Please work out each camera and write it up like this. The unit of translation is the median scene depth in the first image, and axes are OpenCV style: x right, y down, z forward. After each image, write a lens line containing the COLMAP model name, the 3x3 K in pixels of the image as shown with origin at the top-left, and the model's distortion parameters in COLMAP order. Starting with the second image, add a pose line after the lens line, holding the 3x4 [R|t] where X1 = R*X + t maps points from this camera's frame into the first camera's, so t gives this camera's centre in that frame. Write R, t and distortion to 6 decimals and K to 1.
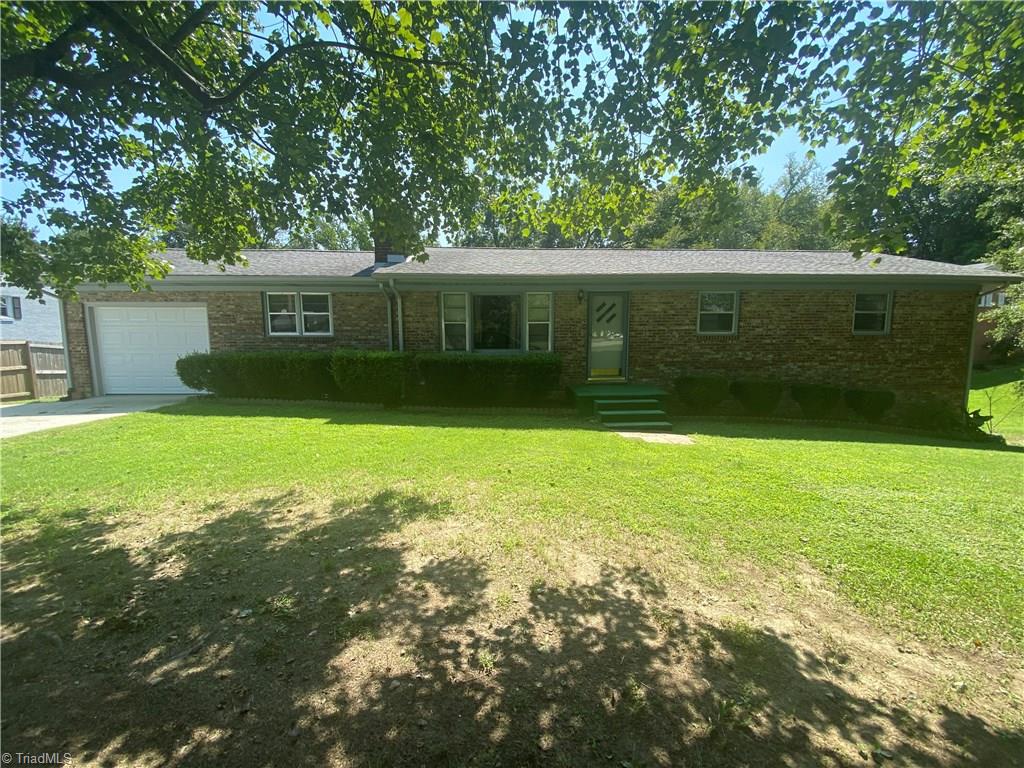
lens RADIAL K [[417.8, 0, 509.7], [0, 417.8, 385.2], [0, 0, 1]] dist [-0.002265, -0.000236]
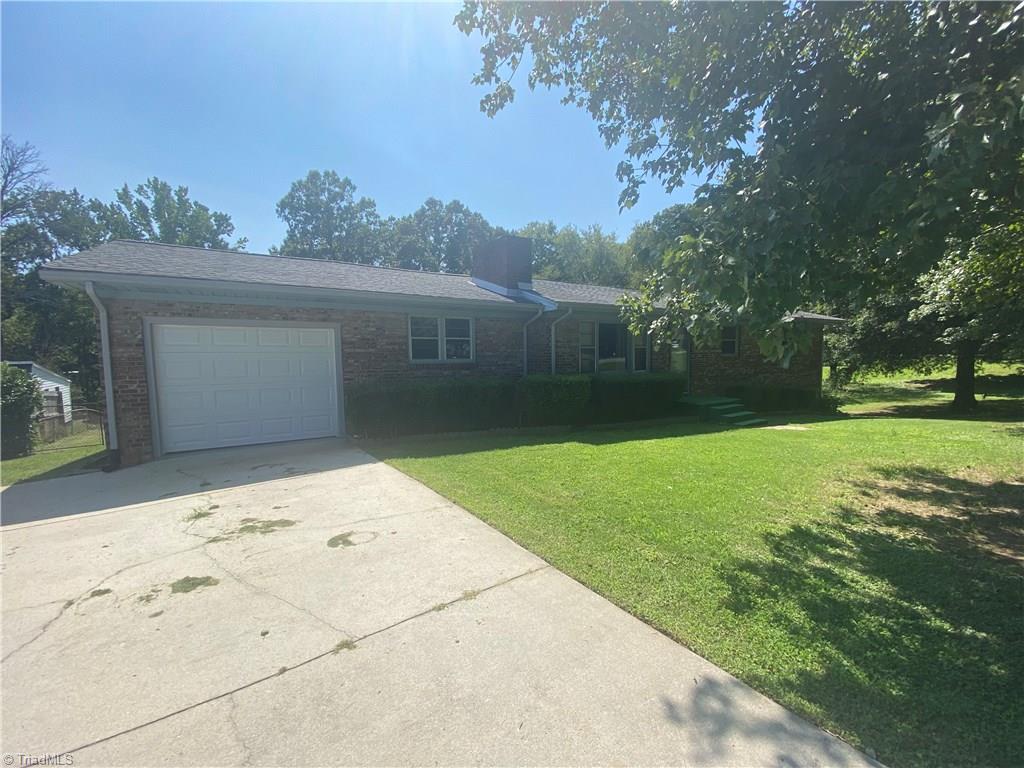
lens RADIAL K [[417.8, 0, 507.3], [0, 417.8, 385.0], [0, 0, 1]] dist [-0.002265, -0.000236]
pose [[0.864937, -0.044194, 0.499932, -0.848860], [0.067091, 0.997356, -0.027908, -0.033911], [-0.497377, 0.057679, 0.865615, 0.143019]]
